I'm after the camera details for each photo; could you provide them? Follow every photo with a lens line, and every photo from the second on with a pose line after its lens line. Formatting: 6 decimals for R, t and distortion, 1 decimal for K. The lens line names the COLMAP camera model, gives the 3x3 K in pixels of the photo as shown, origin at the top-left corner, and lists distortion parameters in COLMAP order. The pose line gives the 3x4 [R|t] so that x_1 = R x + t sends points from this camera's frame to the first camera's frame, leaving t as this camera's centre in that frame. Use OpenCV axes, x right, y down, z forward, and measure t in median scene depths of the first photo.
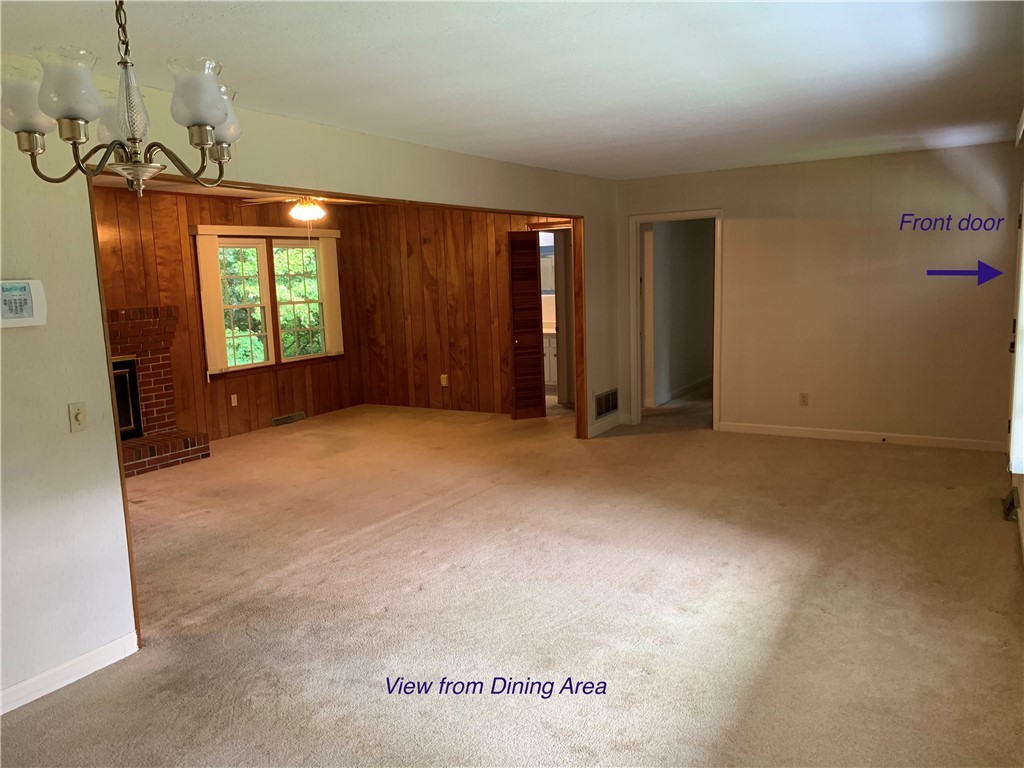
lens RADIAL K [[783.3, 0, 510.2], [0, 783.3, 383.0], [0, 0, 1]] dist [0.019753, -0.011254]
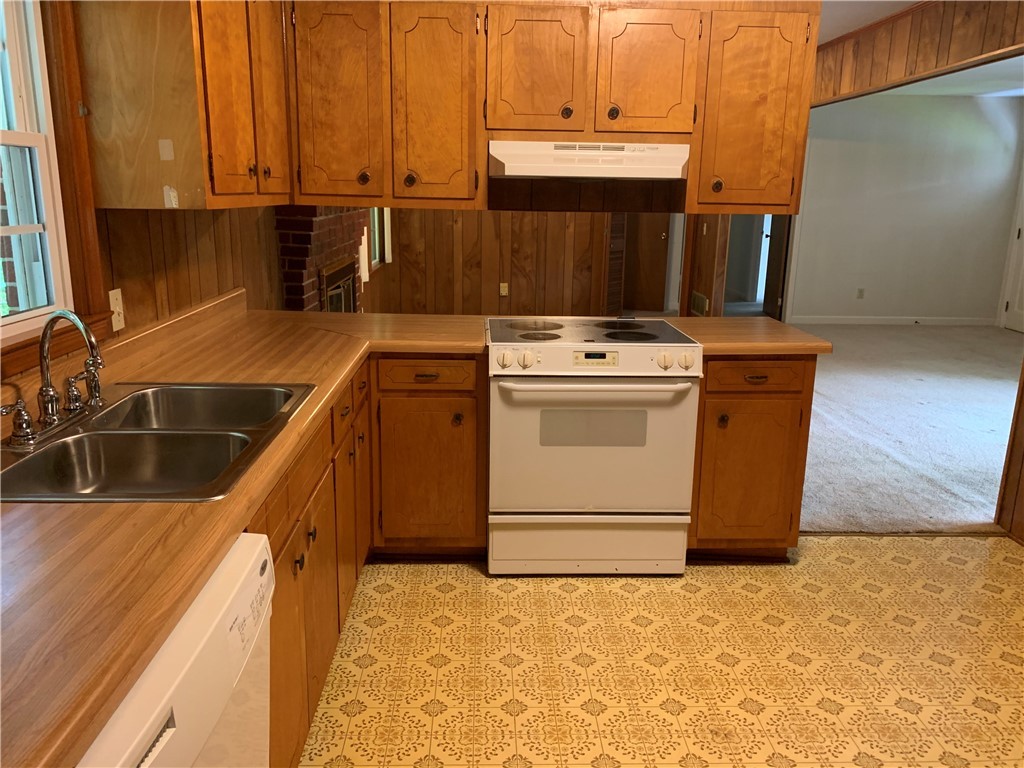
lens RADIAL K [[783.3, 0, 513.3], [0, 783.3, 383.5], [0, 0, 1]] dist [0.019753, -0.011254]
pose [[0.838303, -0.083849, 0.538719, -0.594725], [0.032727, 0.994060, 0.103793, 0.012098], [-0.544222, -0.069379, 0.836068, 0.200295]]
